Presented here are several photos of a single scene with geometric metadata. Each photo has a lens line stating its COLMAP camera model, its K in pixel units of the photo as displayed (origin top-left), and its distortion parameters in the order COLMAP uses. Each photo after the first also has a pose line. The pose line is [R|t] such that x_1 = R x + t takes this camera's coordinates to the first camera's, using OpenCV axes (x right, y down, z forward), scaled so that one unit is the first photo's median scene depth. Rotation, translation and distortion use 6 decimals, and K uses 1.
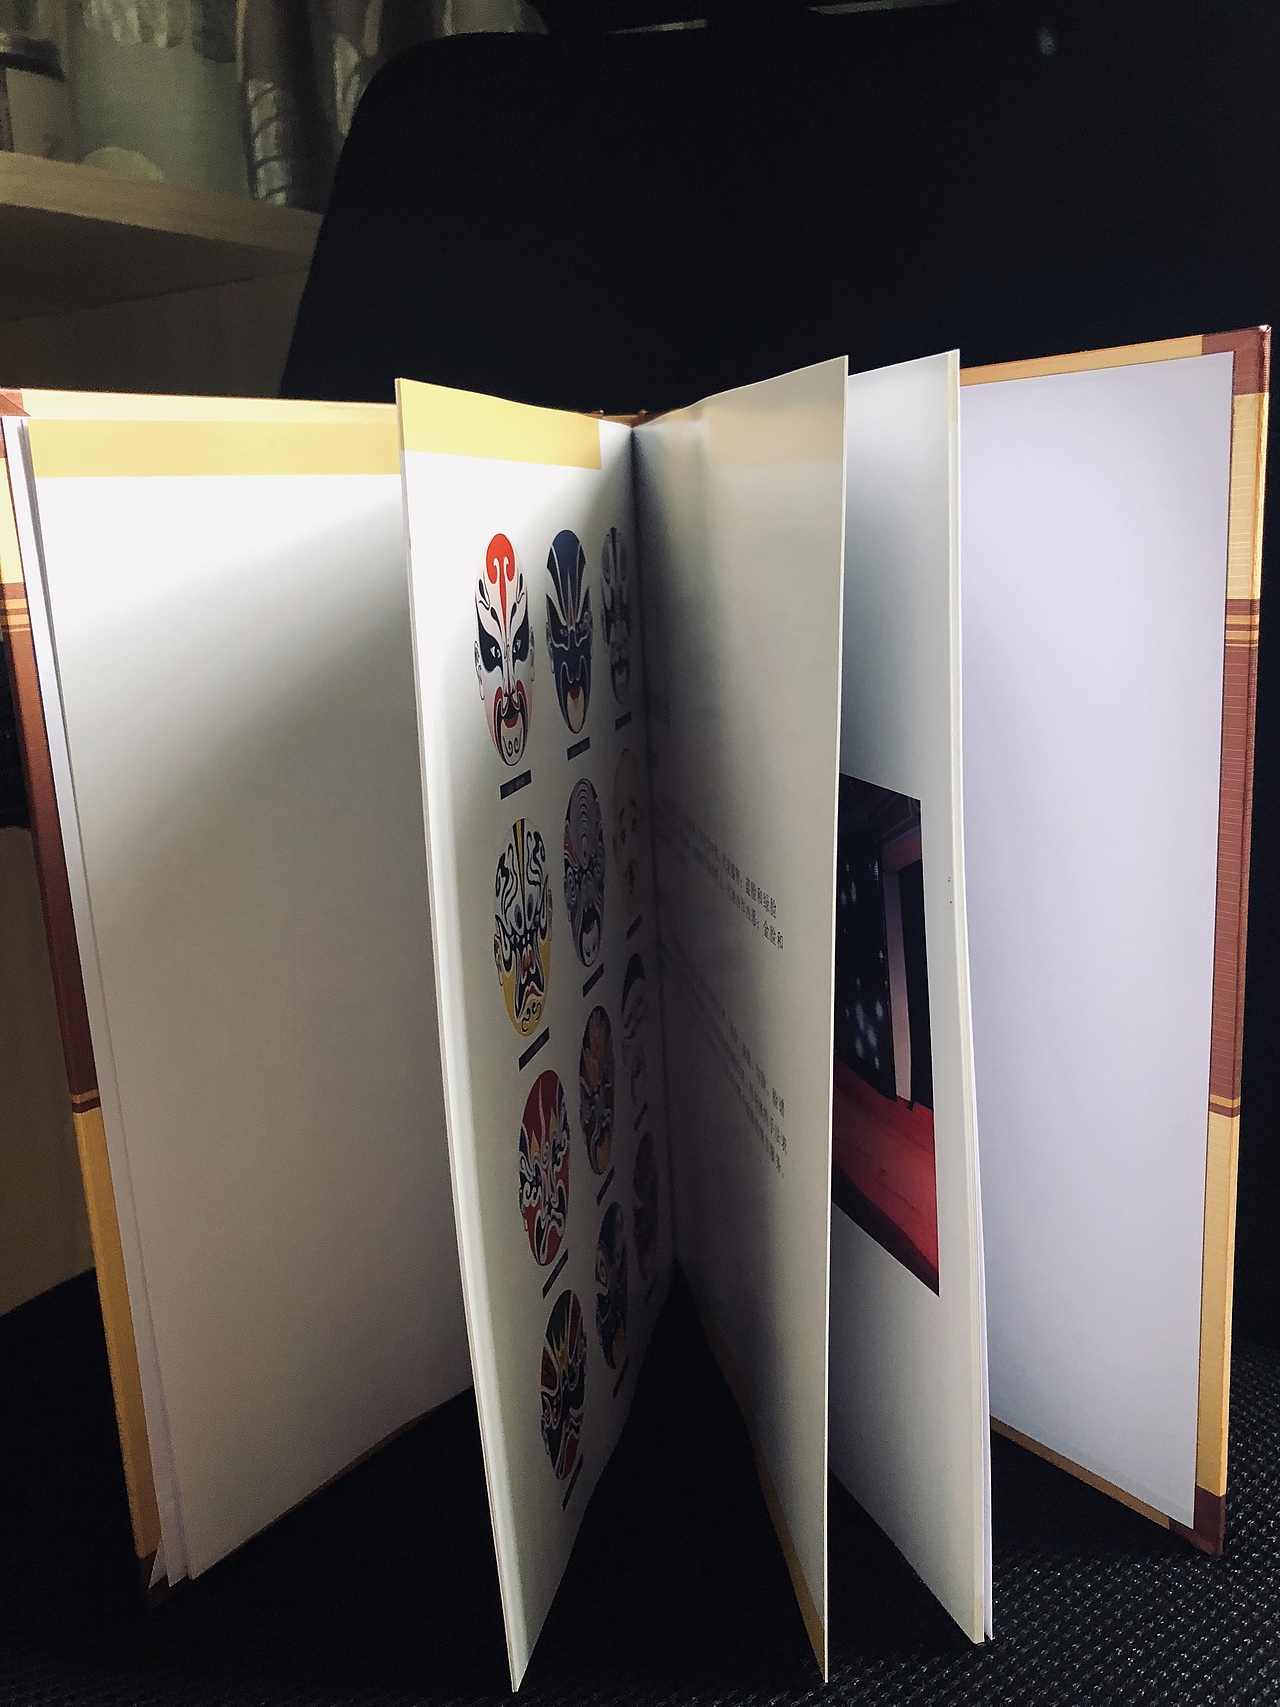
lens RADIAL K [[1453.8, 0, 633.6], [0, 1453.8, 857.4], [0, 0, 1]] dist [0.034993, -0.013373]
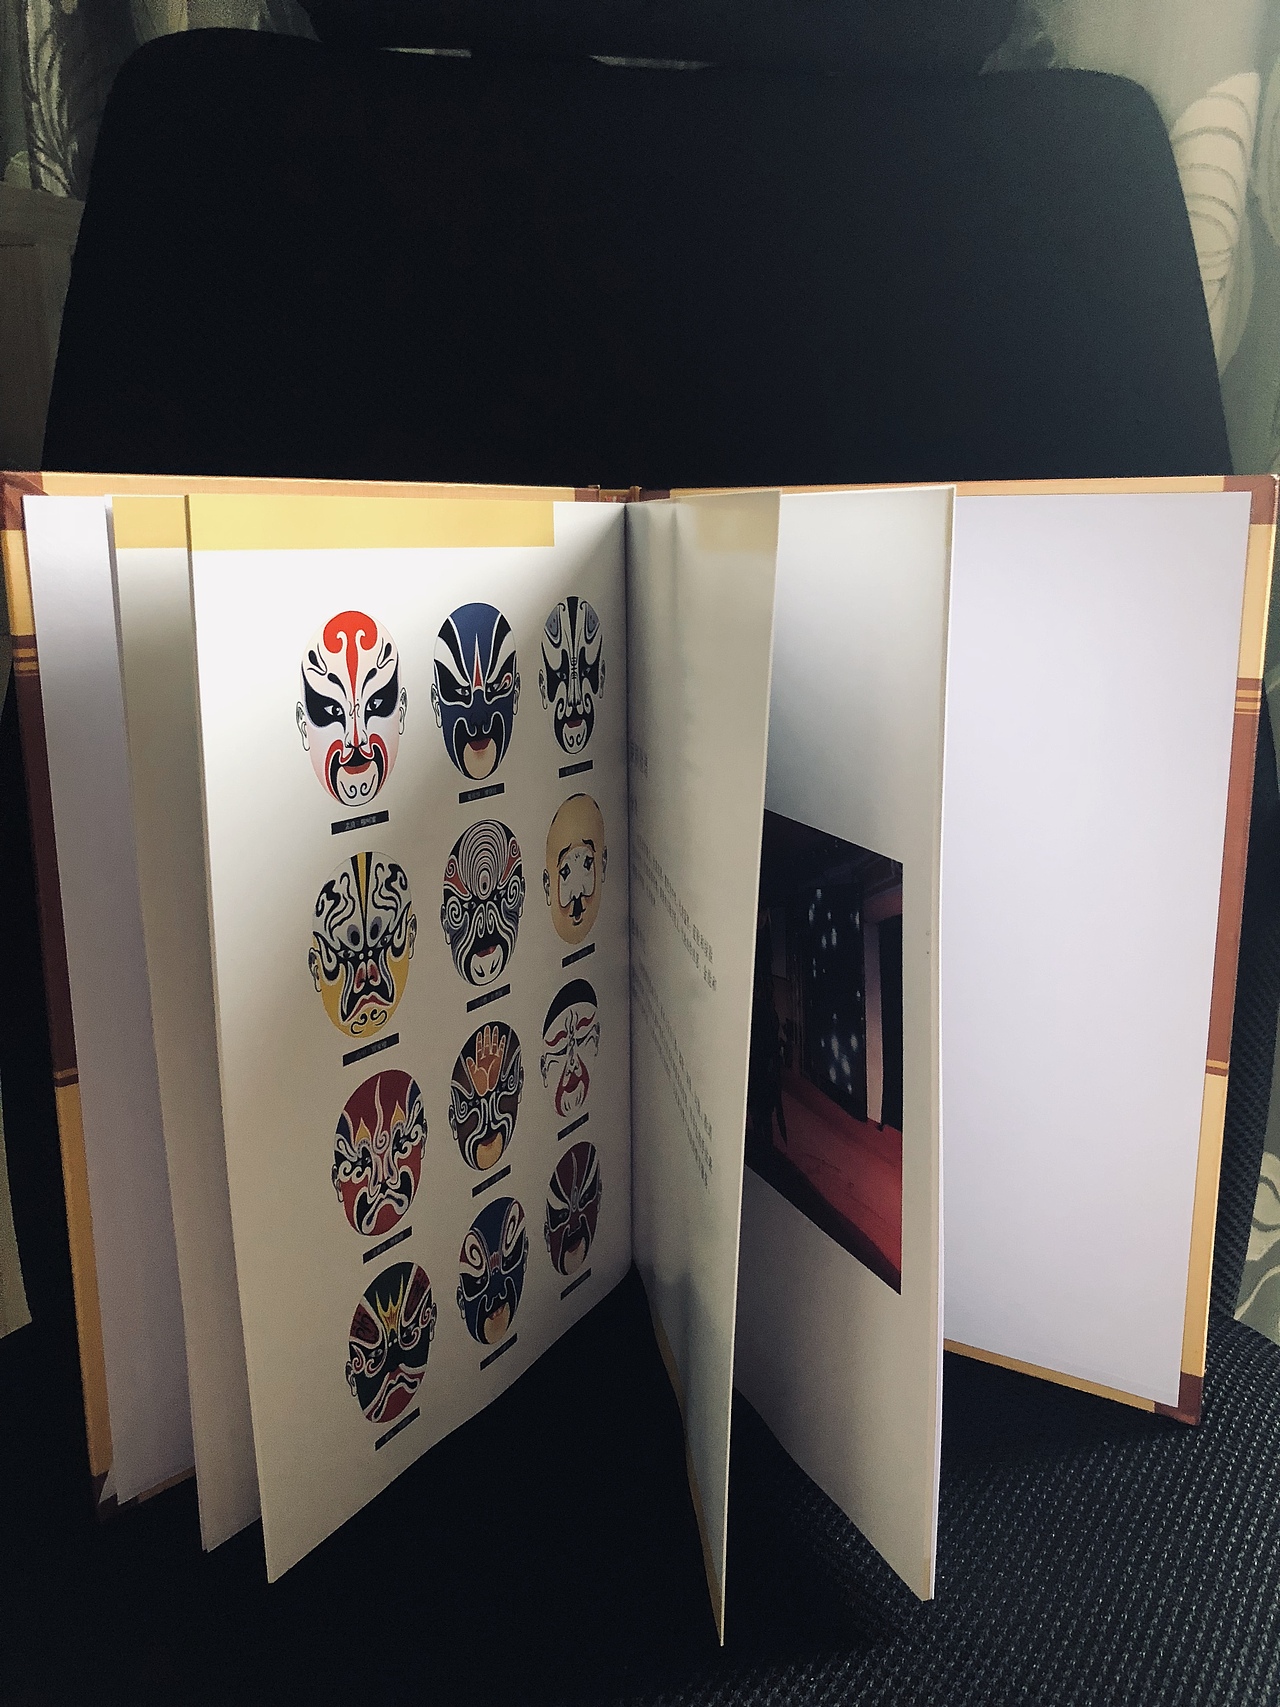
lens RADIAL K [[1453.8, 0, 693.7], [0, 1453.8, 870.7], [0, 0, 1]] dist [0.034993, -0.013373]
pose [[0.991694, 0.046061, -0.120091, 0.308341], [-0.048164, 0.998732, -0.014667, -0.006604], [0.119263, 0.020329, 0.992655, -0.126886]]
